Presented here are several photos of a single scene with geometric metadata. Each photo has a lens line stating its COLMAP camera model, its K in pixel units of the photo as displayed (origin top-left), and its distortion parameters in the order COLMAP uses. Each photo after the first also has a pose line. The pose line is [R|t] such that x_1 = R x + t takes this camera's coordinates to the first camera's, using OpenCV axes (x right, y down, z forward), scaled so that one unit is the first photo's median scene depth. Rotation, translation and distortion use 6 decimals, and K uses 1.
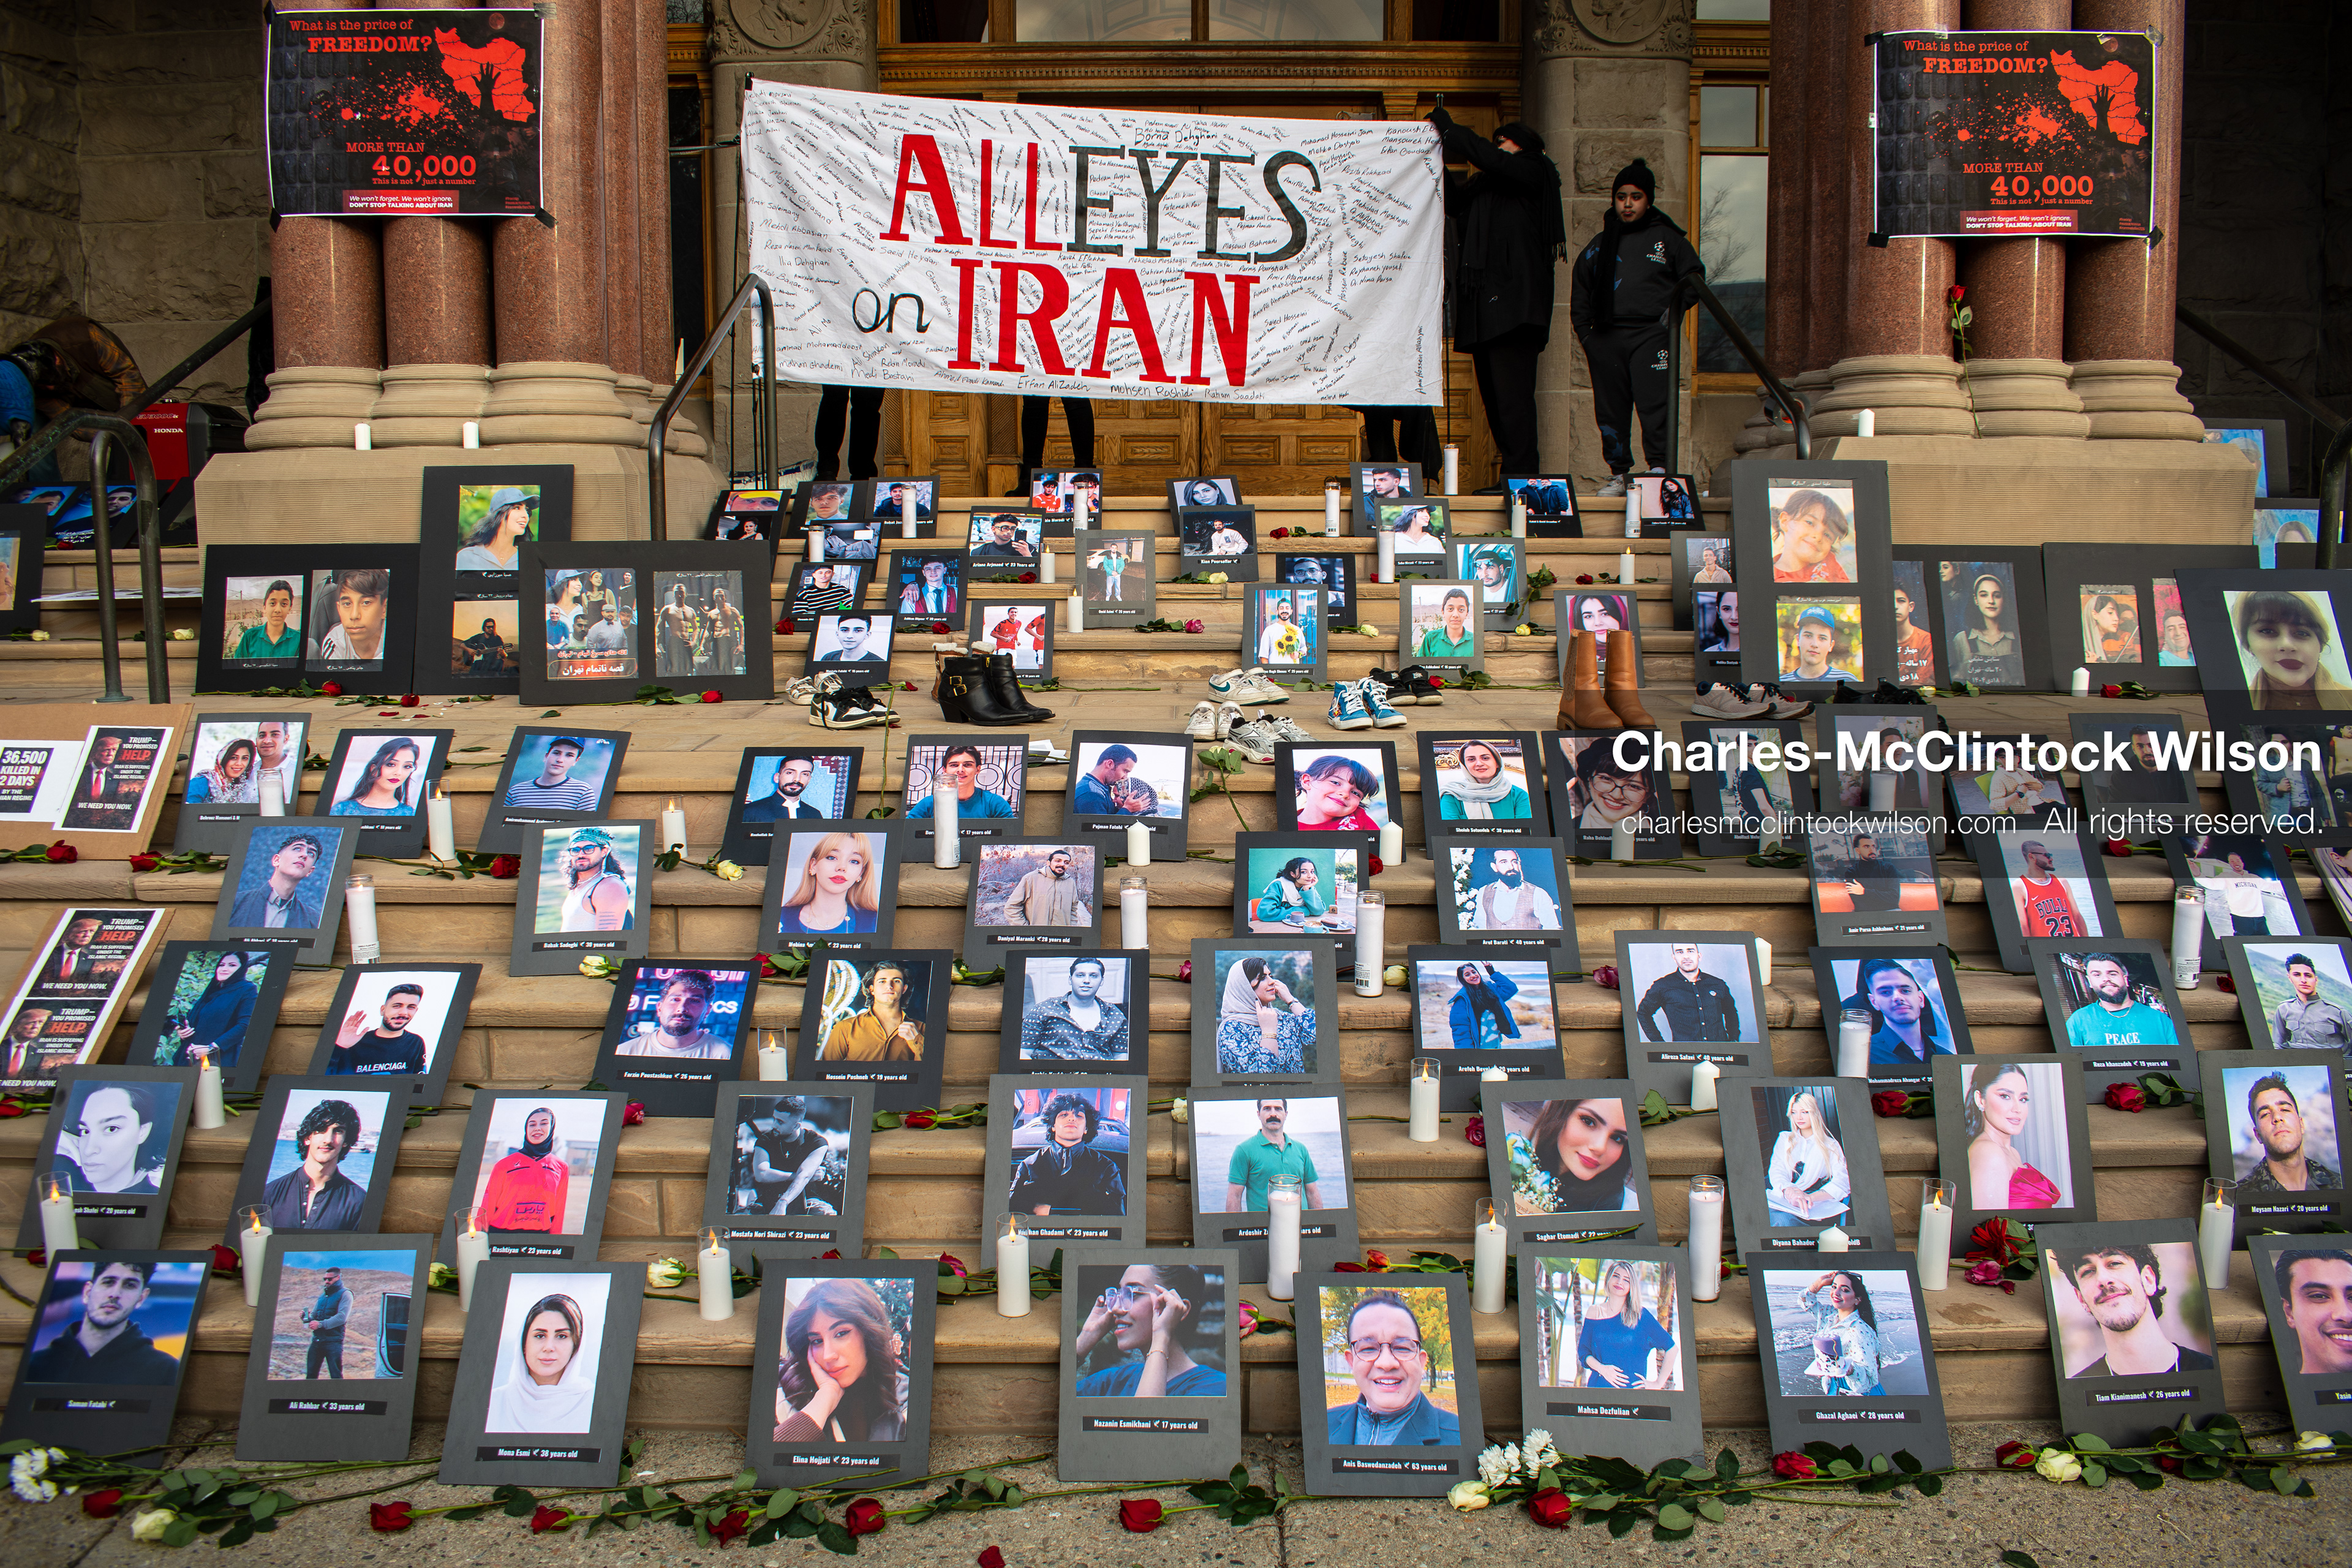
lens RADIAL K [[1821.6, 0, 1173.6], [0, 1821.6, 790.0], [0, 0, 1]] dist [-0.100180, 0.017529]
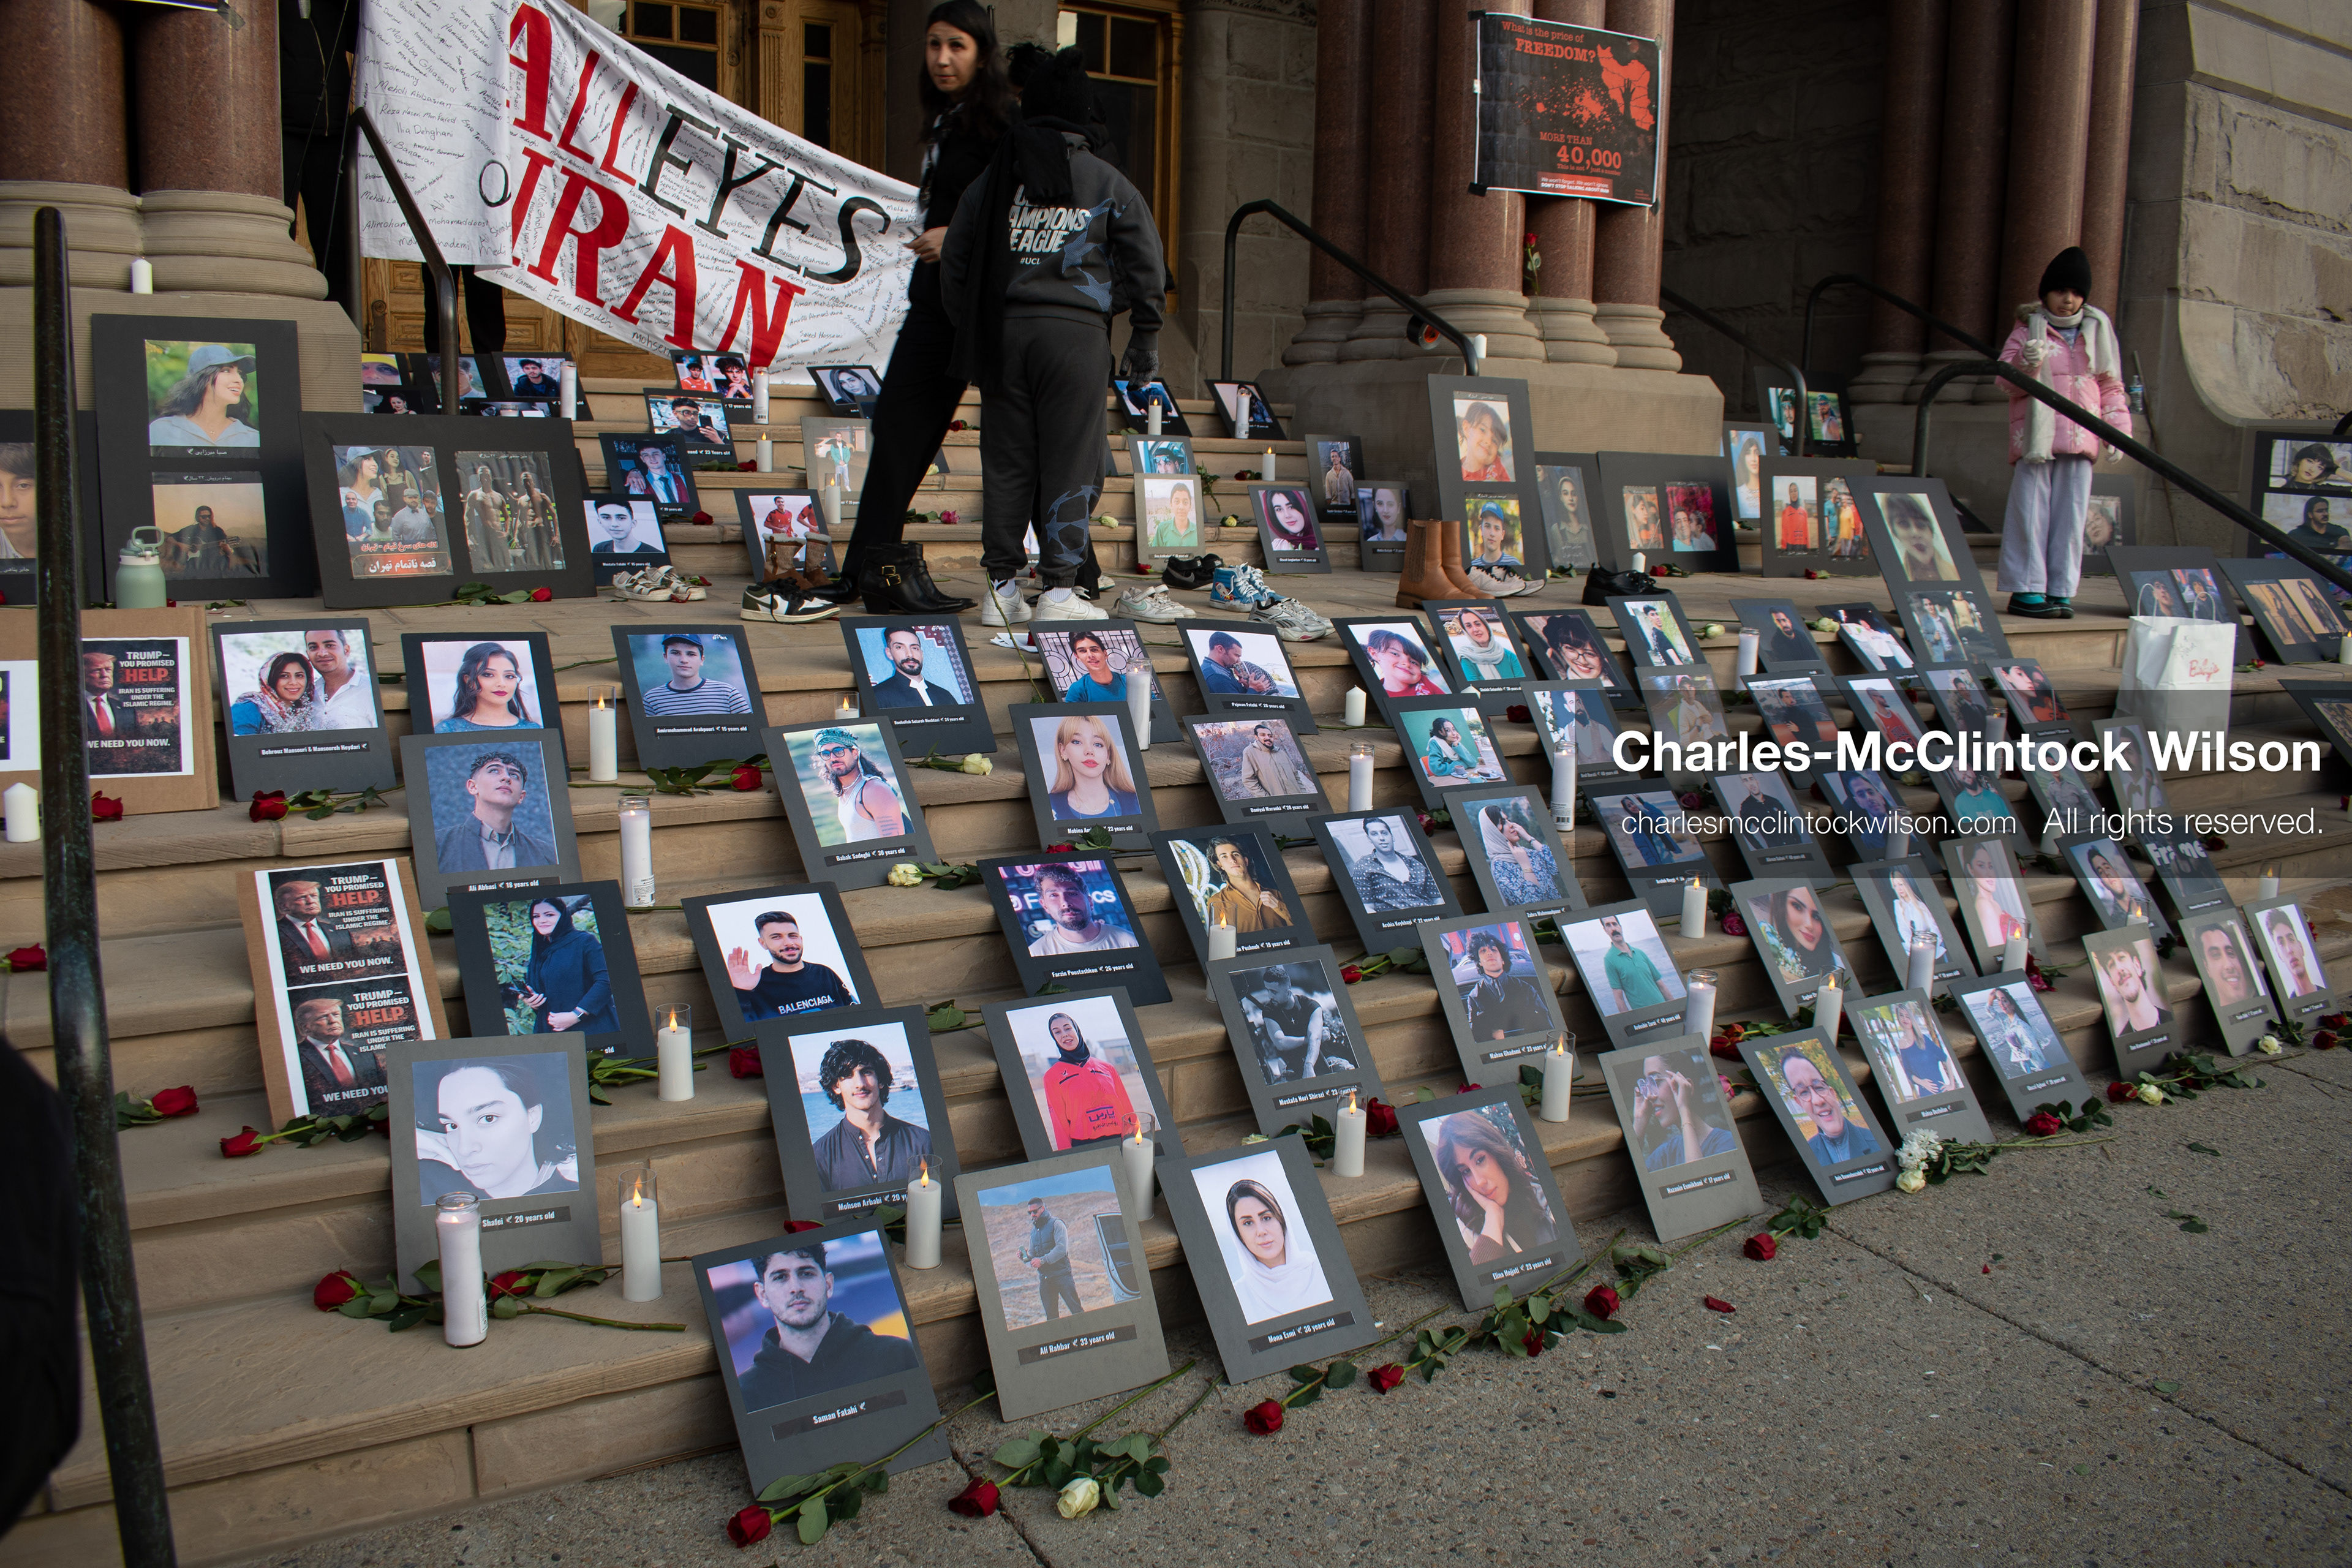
lens RADIAL K [[1823.3, 0, 1172.5], [0, 1823.3, 786.4], [0, 0, 1]] dist [-0.100587, 0.017984]
pose [[0.849731, -0.071160, 0.522393, -0.719560], [0.044128, 0.996972, 0.064027, -0.001406], [-0.525367, -0.031354, 0.850298, 0.138683]]
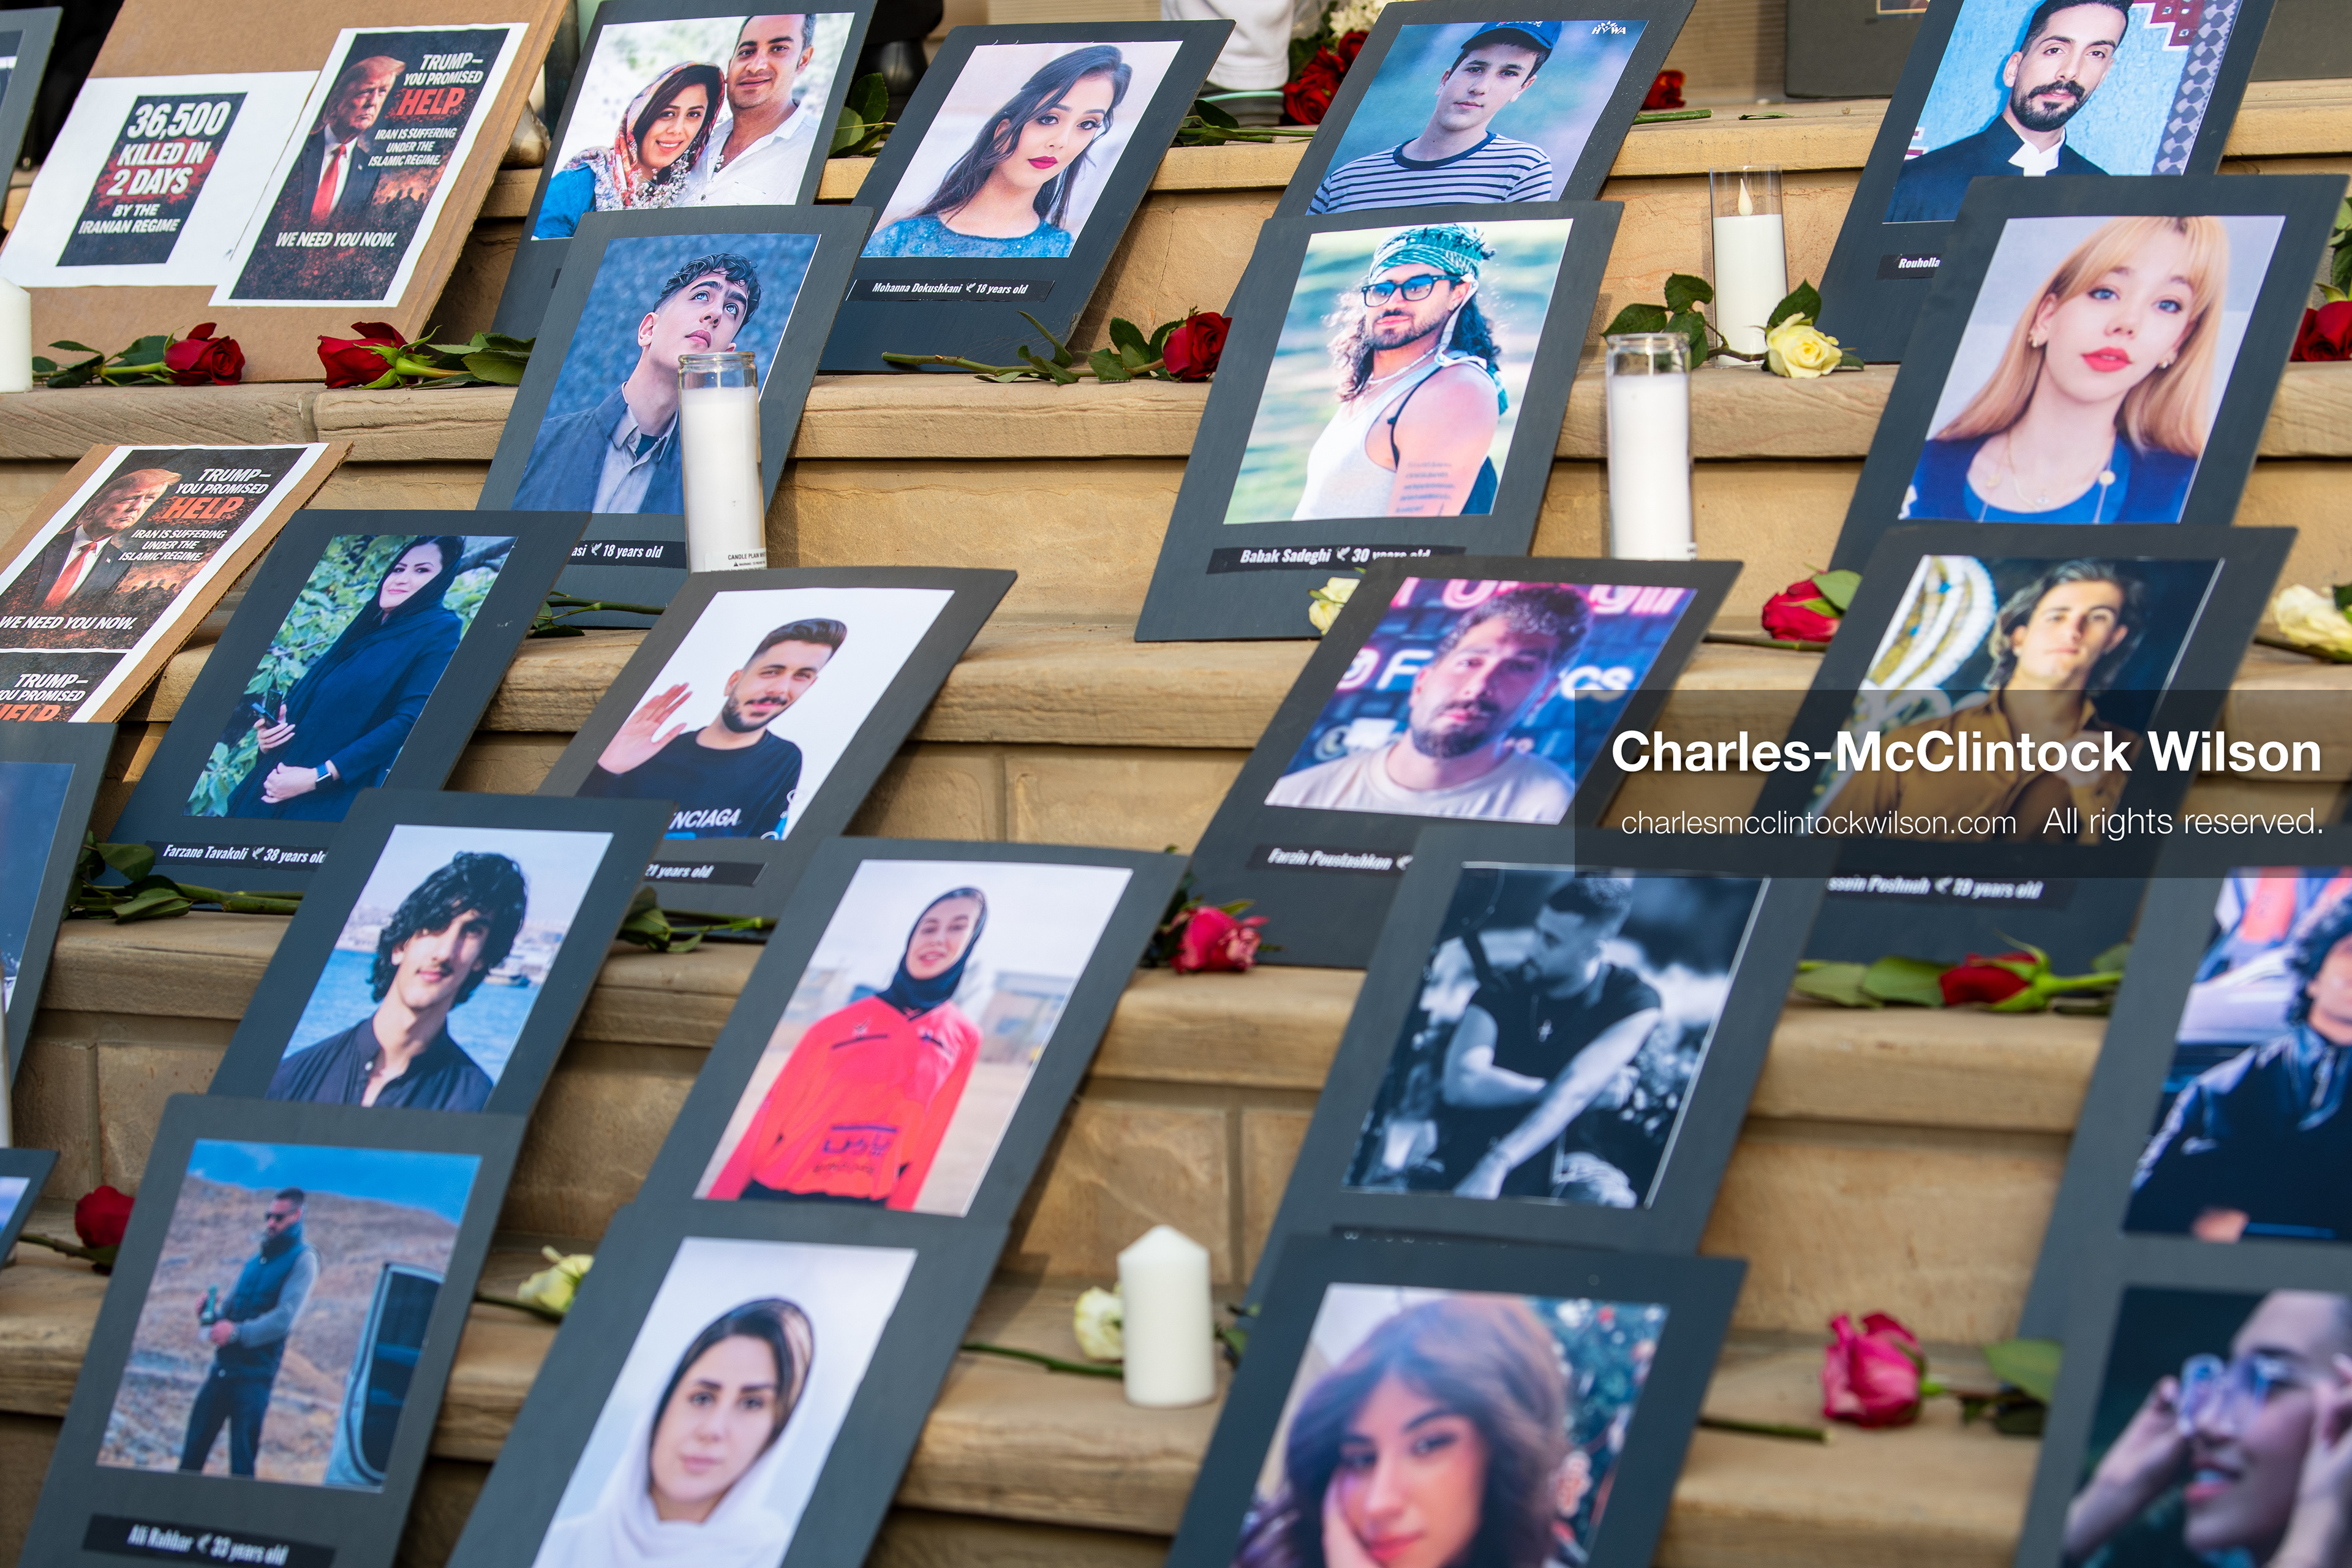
lens RADIAL K [[7121.5, 0, 1171.6], [0, 7121.5, 825.4], [0, 0, 1]] dist [-0.043873, 1.965149]
pose [[0.812719, 0.027211, -0.582021, 0.420445], [-0.055113, 0.998020, -0.030298, 0.185085], [0.580044, 0.056701, 0.812609, -0.066611]]
